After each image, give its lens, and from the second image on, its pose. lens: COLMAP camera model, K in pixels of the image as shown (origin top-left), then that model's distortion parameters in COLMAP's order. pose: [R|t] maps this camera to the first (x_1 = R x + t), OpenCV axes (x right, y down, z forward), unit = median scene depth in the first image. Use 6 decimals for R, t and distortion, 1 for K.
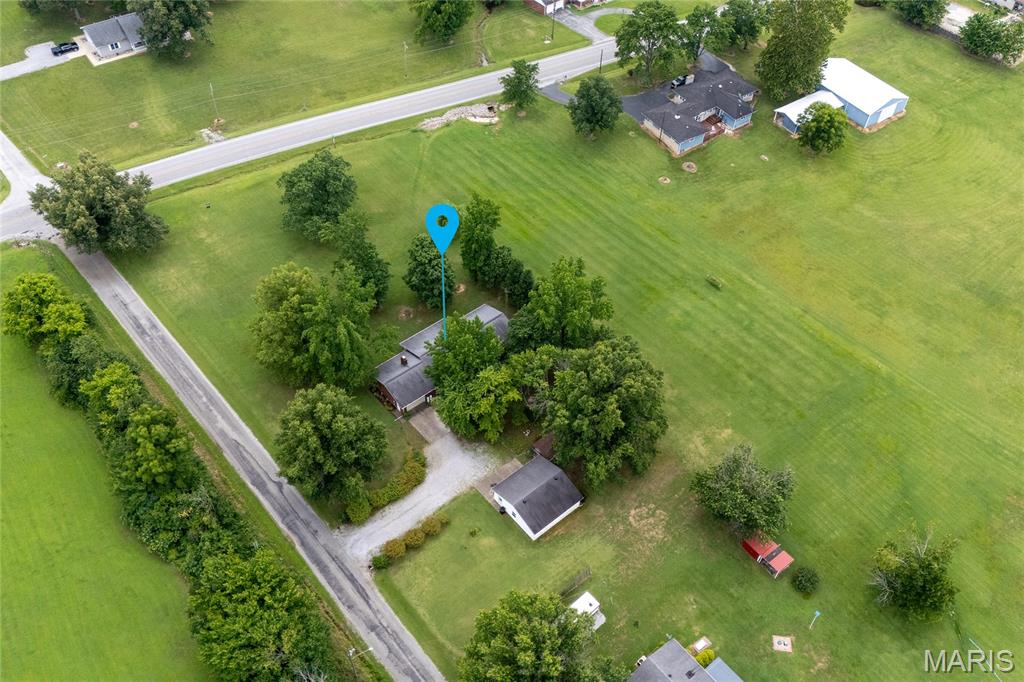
lens RADIAL K [[886.7, 0, 515.1], [0, 886.7, 339.0], [0, 0, 1]] dist [0.059195, -0.058153]
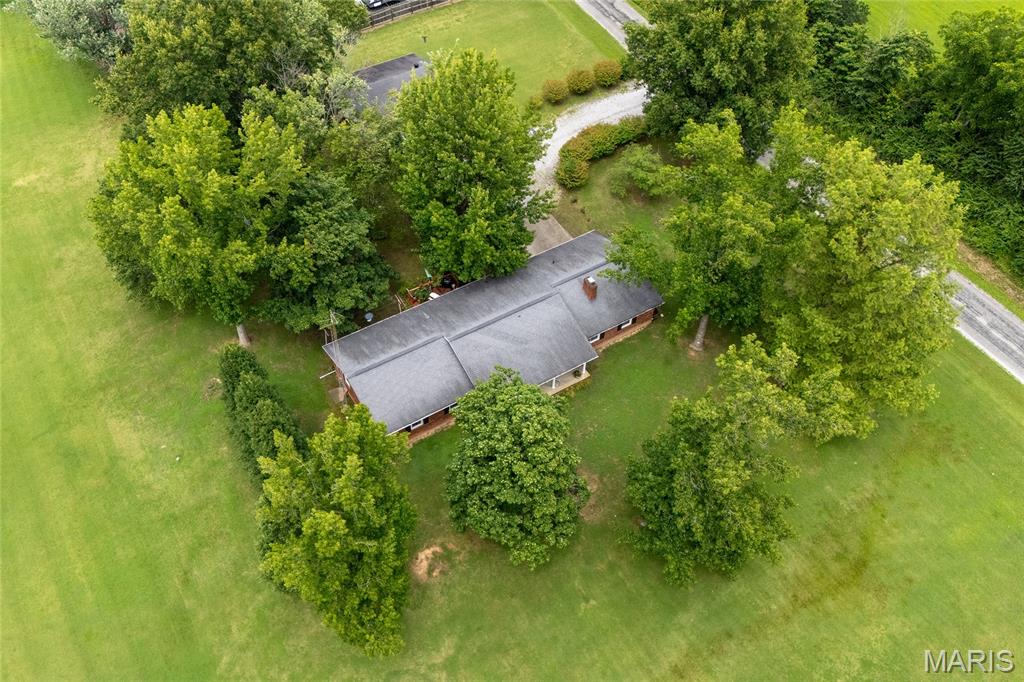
lens RADIAL K [[886.7, 0, 509.4], [0, 886.7, 346.1], [0, 0, 1]] dist [0.059195, -0.058153]
pose [[-0.985792, -0.158274, 0.056239, -0.115252], [0.081001, -0.154634, 0.984646, -0.449740], [-0.147148, 0.975211, 0.165258, 0.960594]]
